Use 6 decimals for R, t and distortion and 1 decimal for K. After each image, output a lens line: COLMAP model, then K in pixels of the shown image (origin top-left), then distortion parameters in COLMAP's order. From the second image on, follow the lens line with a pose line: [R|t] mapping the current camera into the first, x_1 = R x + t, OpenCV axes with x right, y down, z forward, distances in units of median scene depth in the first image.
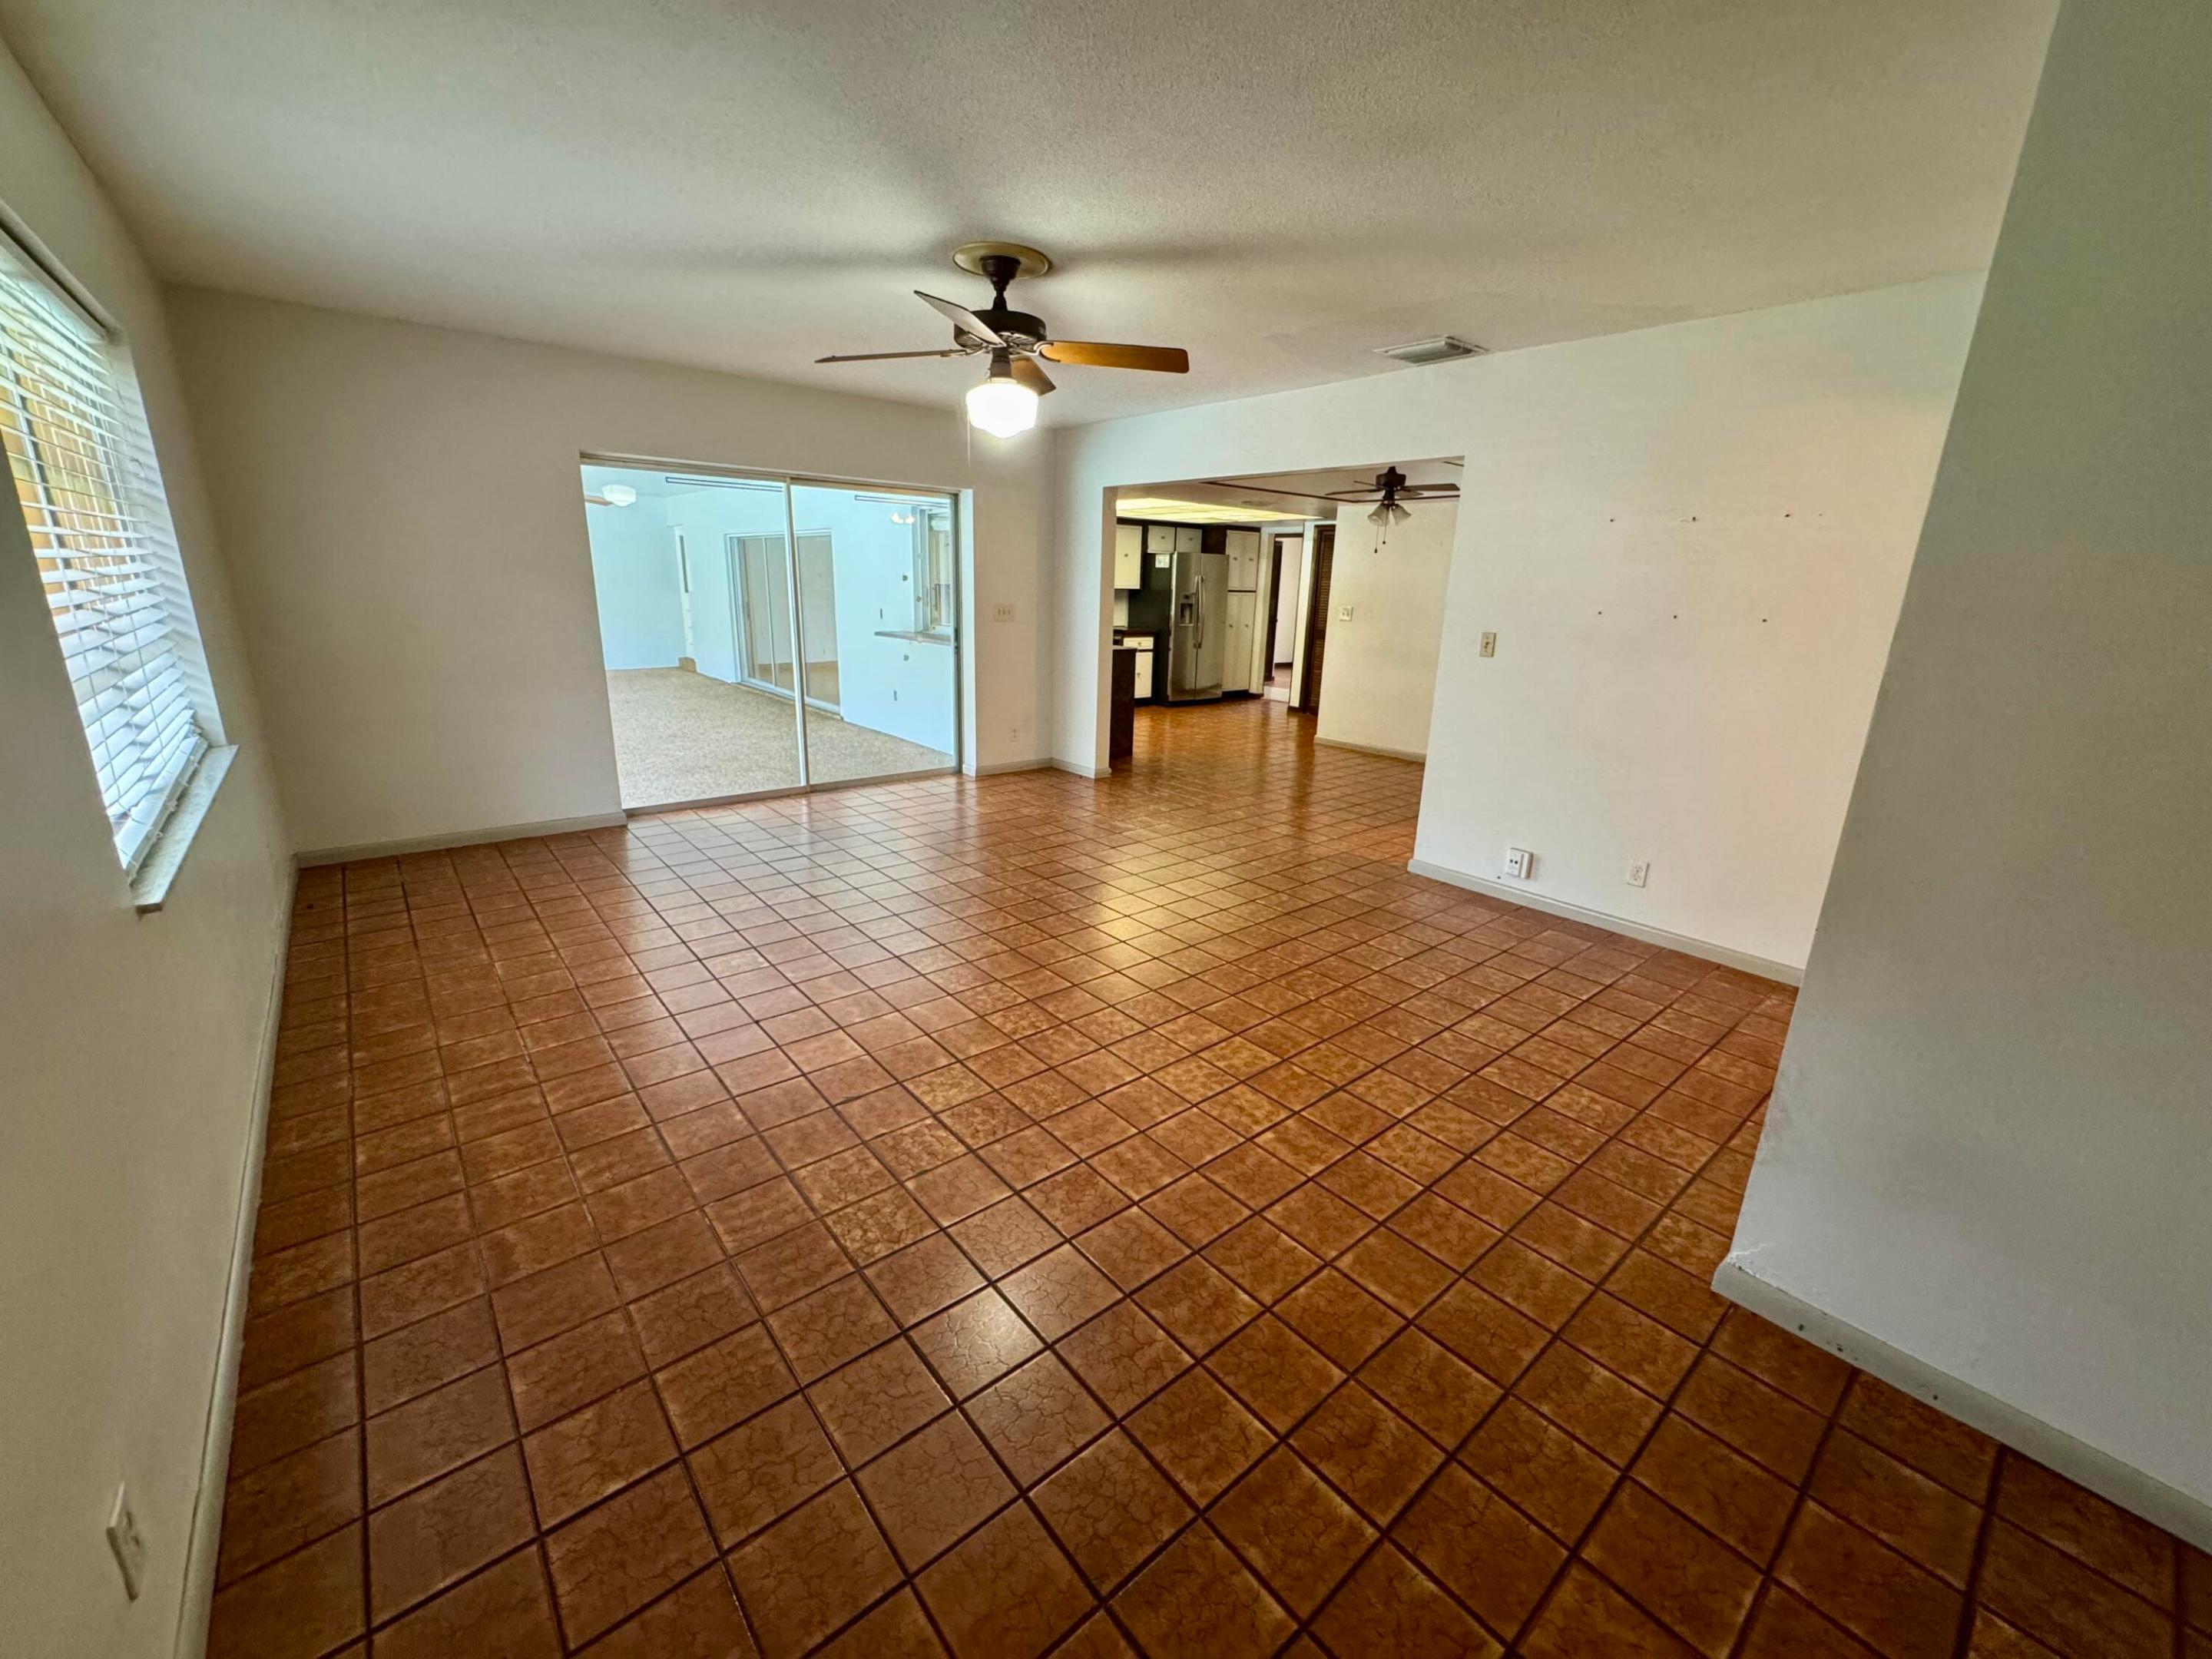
lens RADIAL K [[884.6, 0, 1110.1], [0, 884.6, 828.7], [0, 0, 1]] dist [-0.000980, 0.000176]
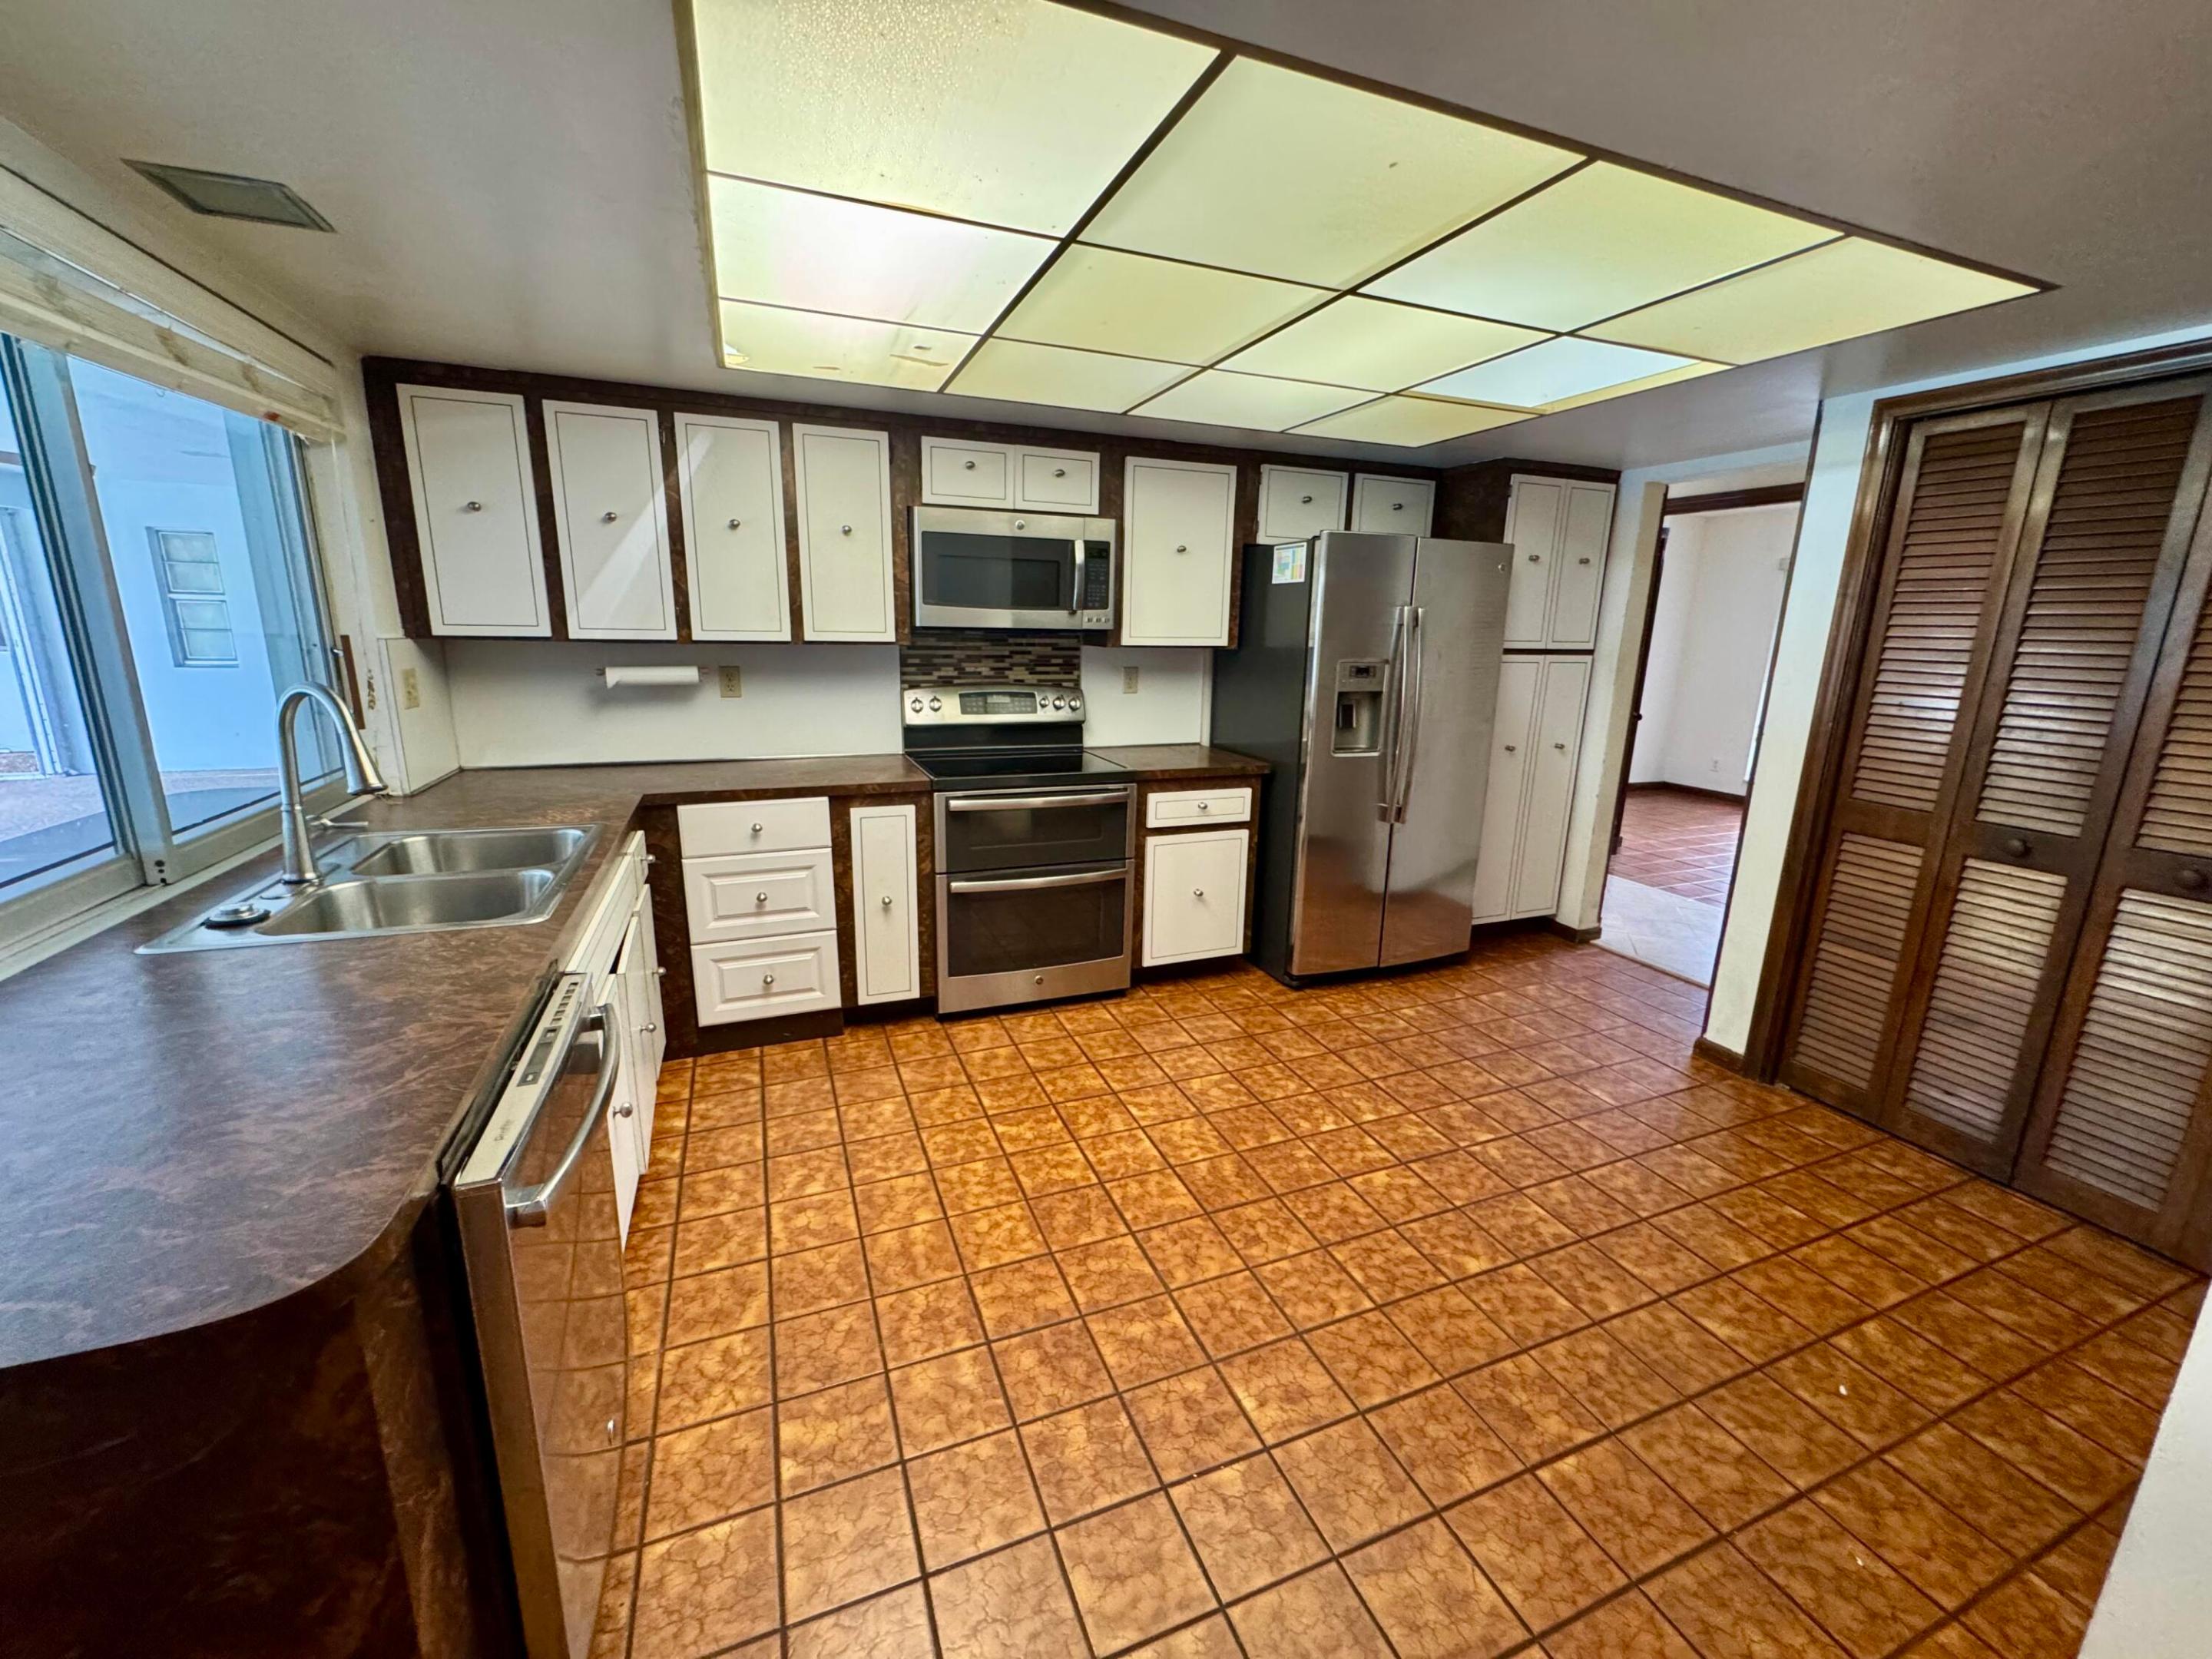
lens RADIAL K [[884.6, 0, 1108.6], [0, 884.6, 824.5], [0, 0, 1]] dist [-0.000980, 0.000176]
pose [[0.949859, 0.060808, -0.306708, 0.101983], [-0.078012, 0.995975, -0.044139, -0.183471], [0.302790, 0.065853, 0.950780, 0.664046]]
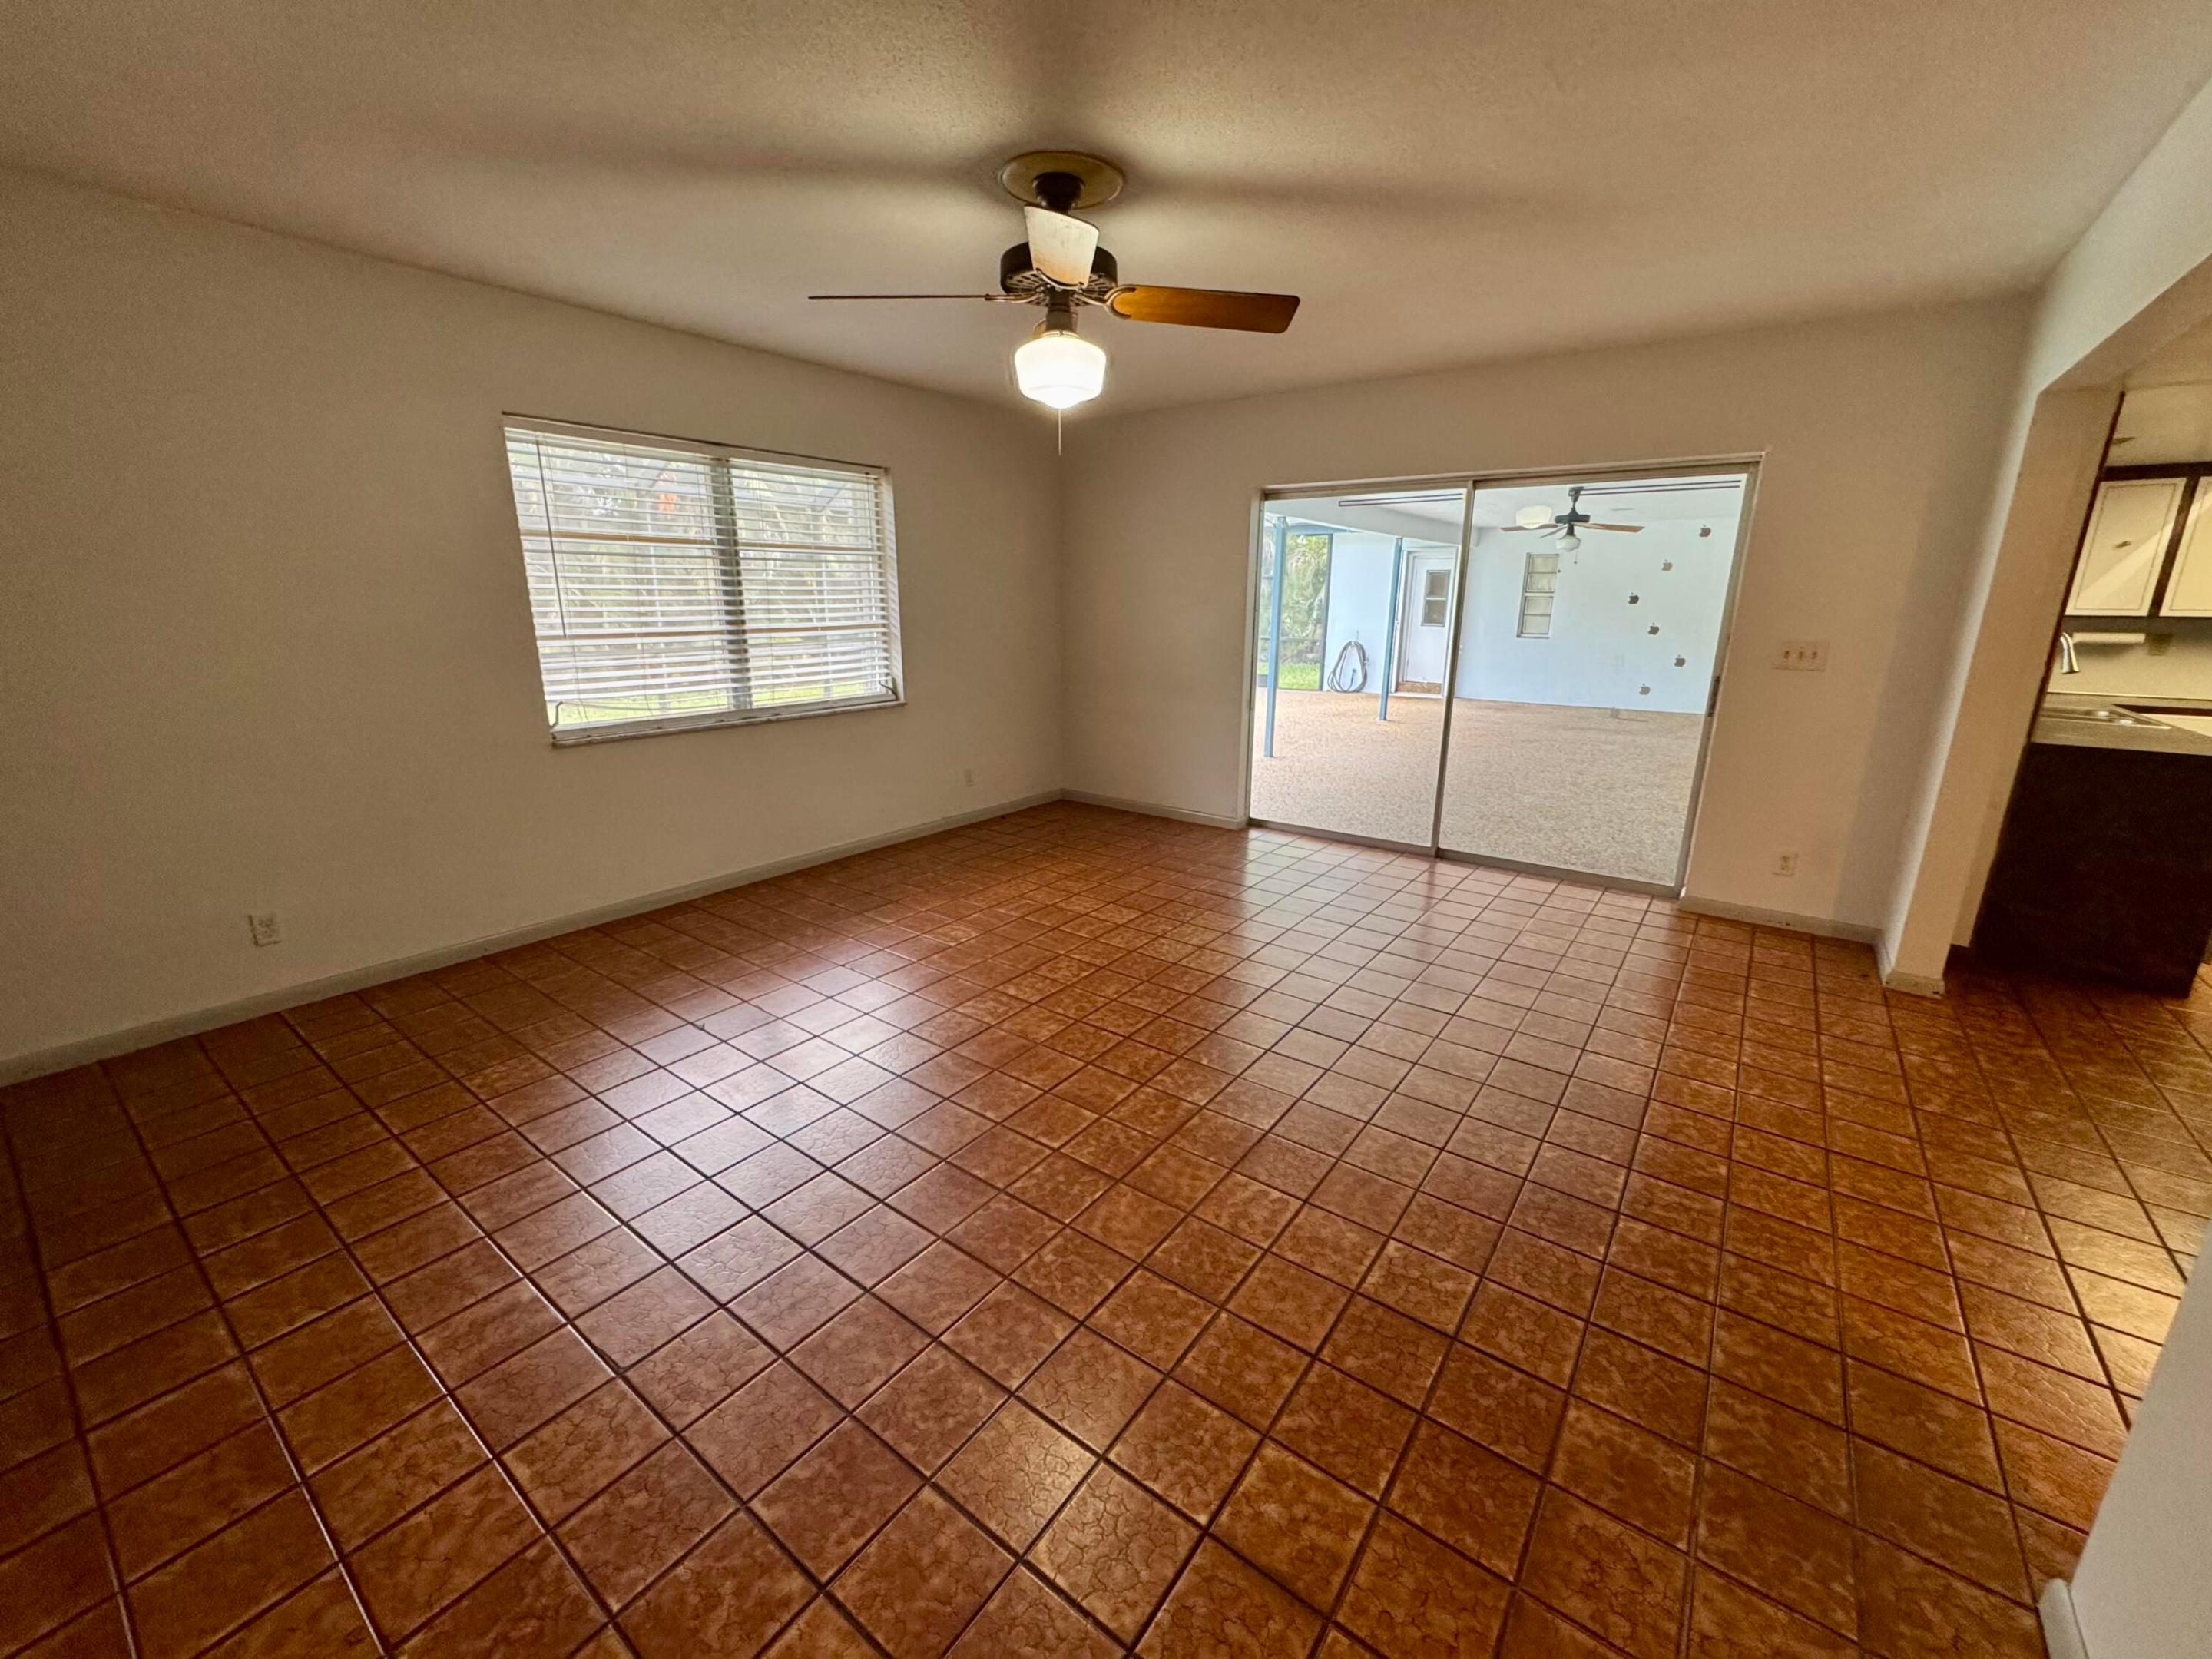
lens RADIAL K [[884.6, 0, 1107.9], [0, 884.6, 824.9], [0, 0, 1]] dist [-0.000980, 0.000176]
pose [[0.228233, 0.218057, -0.948873, 0.218644], [-0.263806, 0.951988, 0.155320, -0.068369], [0.937185, 0.214870, 0.274800, 0.275638]]
